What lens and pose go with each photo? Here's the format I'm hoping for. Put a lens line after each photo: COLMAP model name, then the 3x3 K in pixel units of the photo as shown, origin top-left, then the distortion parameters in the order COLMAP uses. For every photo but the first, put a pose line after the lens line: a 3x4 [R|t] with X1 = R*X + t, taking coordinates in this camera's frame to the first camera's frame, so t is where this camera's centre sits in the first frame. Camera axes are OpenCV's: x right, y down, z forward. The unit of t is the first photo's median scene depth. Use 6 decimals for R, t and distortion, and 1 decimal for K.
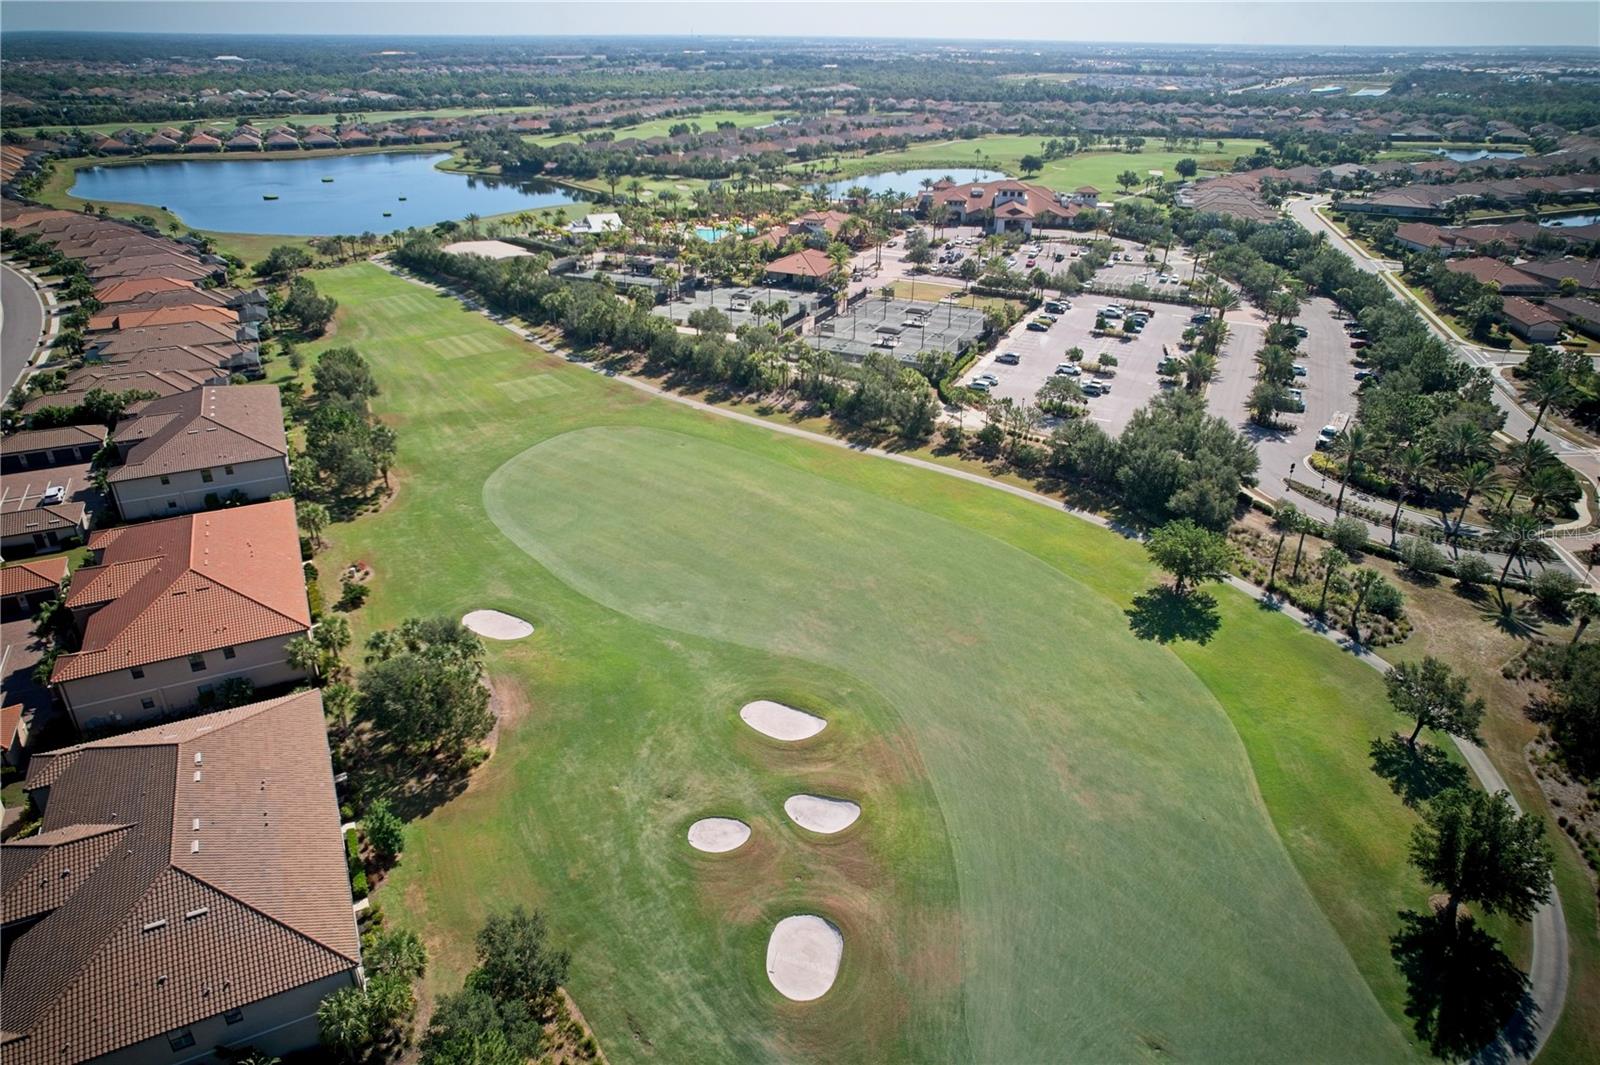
lens RADIAL K [[1030.5, 0, 810.5], [0, 1030.5, 534.3], [0, 0, 1]] dist [-0.077296, 0.066480]
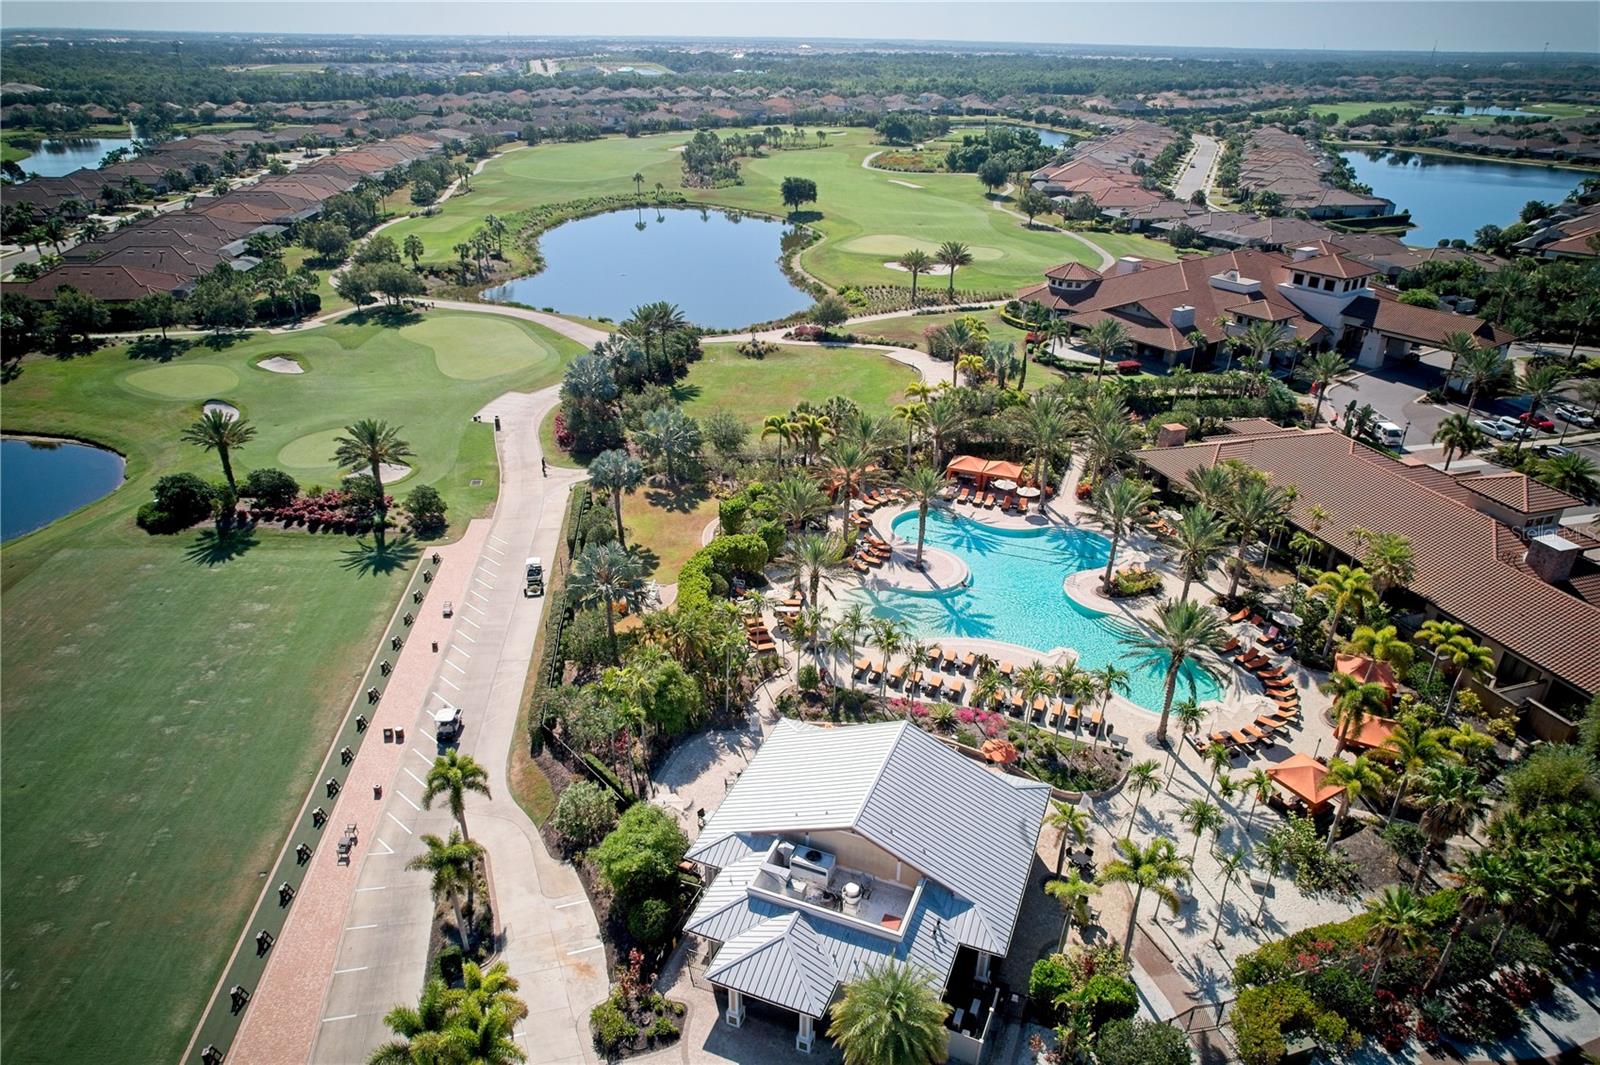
lens RADIAL K [[1030.5, 0, 801.6], [0, 1030.5, 534.3], [0, 0, 1]] dist [-0.077296, 0.066480]
pose [[0.730698, -0.302476, 0.612037, -0.201378], [0.296632, 0.948112, 0.114426, -0.244643], [-0.614890, 0.097939, 0.782507, 0.560724]]
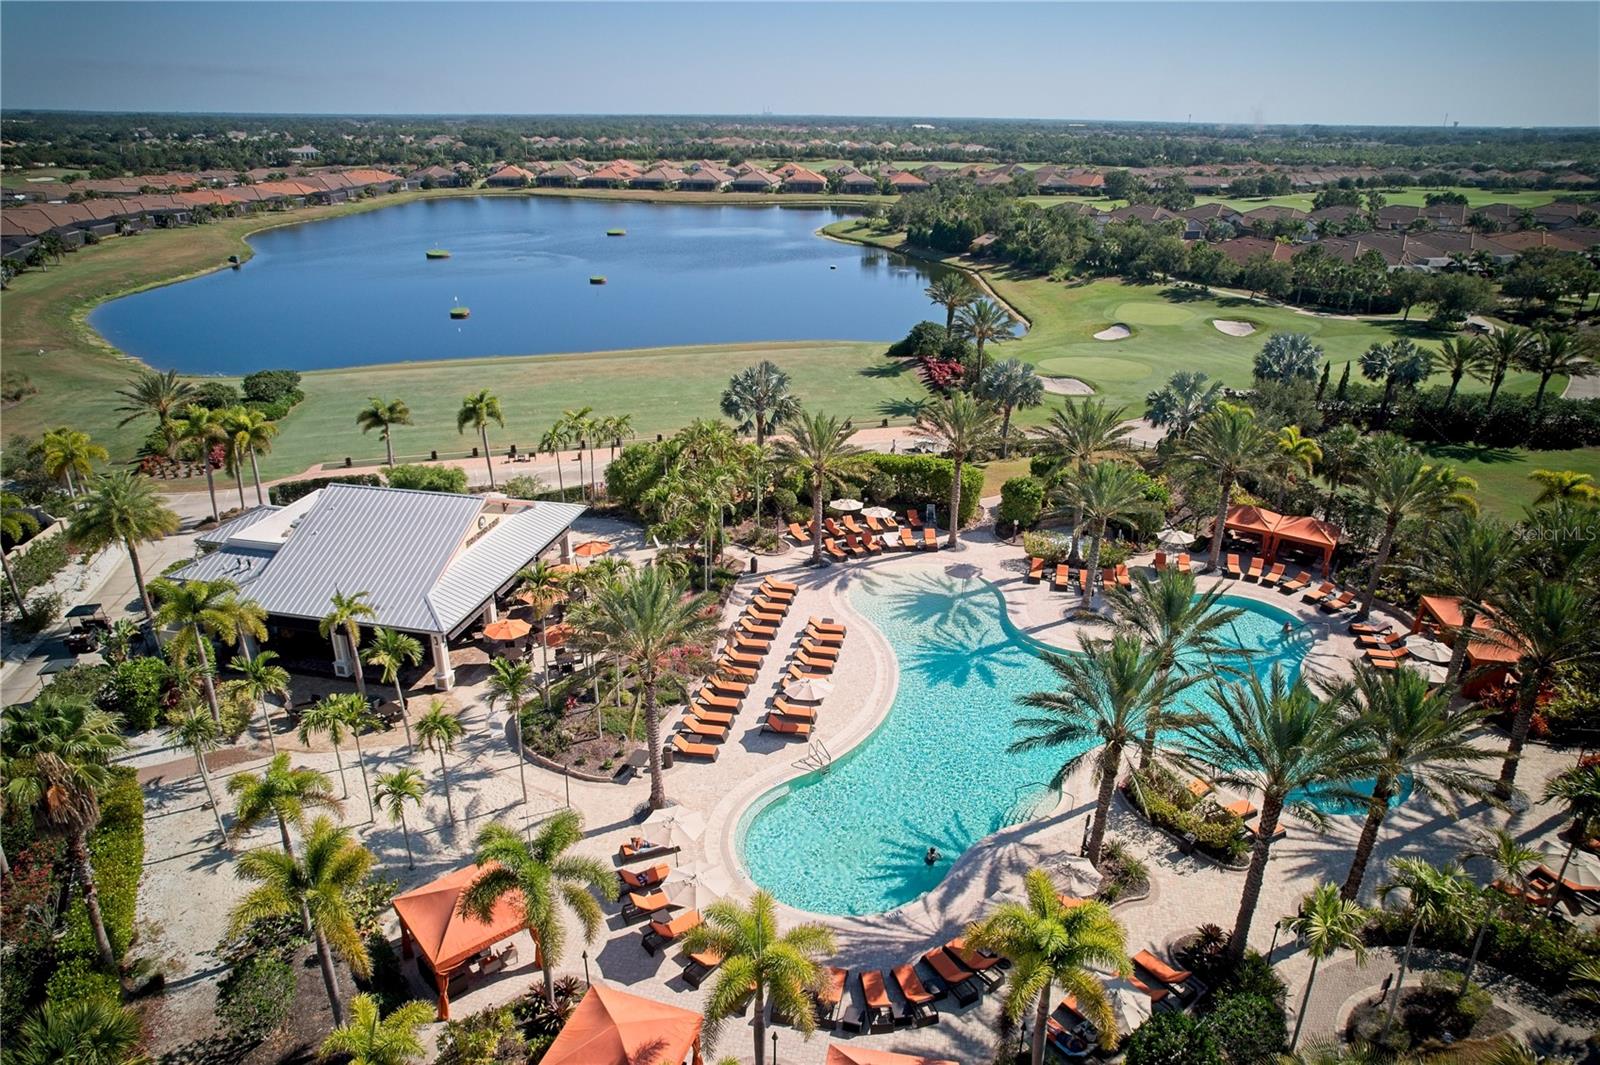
lens RADIAL K [[1030.5, 0, 793.2], [0, 1030.5, 534.5], [0, 0, 1]] dist [-0.077296, 0.066480]
pose [[0.797860, 0.228433, -0.557887, -0.031868], [-0.269024, 0.963086, 0.009602, -0.210631], [0.539486, 0.142424, 0.829861, 0.575347]]
